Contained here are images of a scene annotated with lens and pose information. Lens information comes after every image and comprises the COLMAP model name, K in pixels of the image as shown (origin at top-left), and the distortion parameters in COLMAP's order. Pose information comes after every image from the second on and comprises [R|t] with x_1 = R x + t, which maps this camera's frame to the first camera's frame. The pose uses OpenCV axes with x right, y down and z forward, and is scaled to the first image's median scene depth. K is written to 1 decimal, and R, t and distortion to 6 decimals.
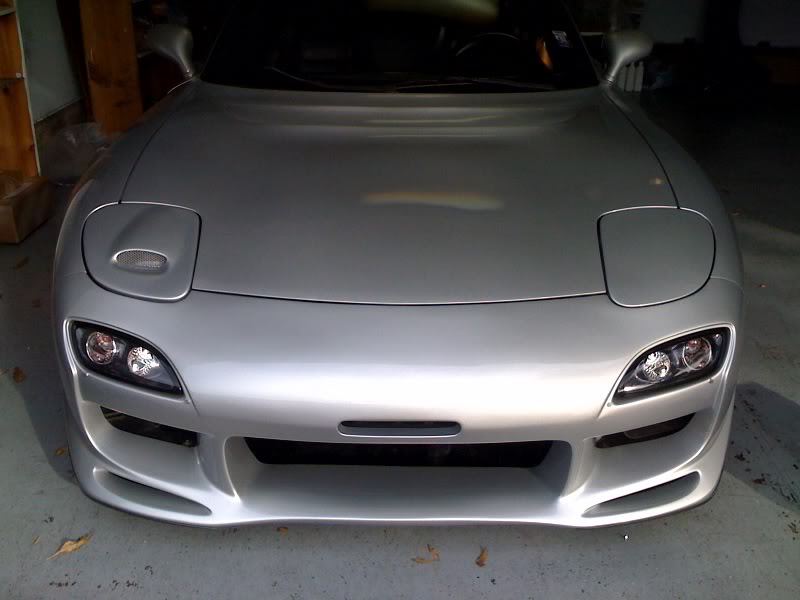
lens RADIAL K [[946.8, 0, 399.1], [0, 946.8, 302.5], [0, 0, 1]] dist [0.130389, -0.514313]
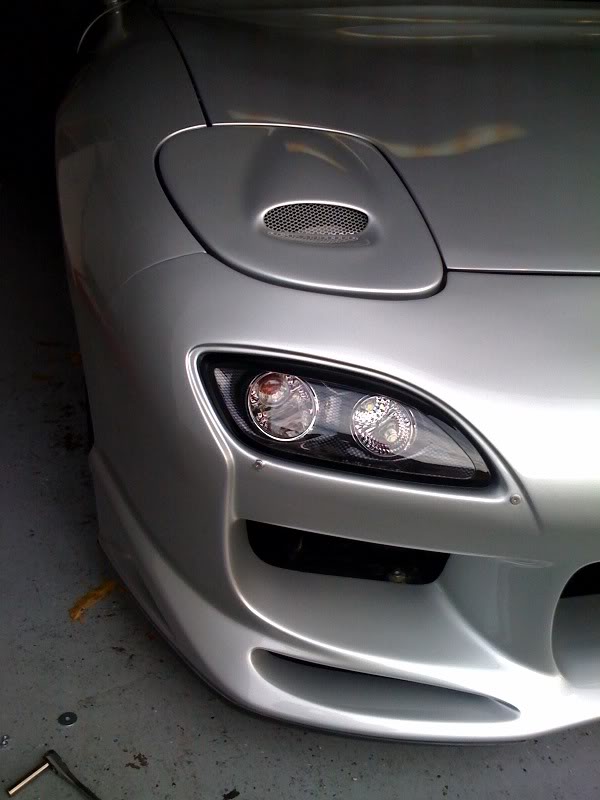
lens RADIAL K [[946.8, 0, 300.0], [0, 946.8, 398.0], [0, 0, 1]] dist [0.130389, -0.514313]
pose [[0.975039, -0.082001, 0.206338, -0.383938], [0.074808, 0.996295, 0.042434, 0.024041], [-0.209053, -0.025939, 0.977560, 0.514369]]
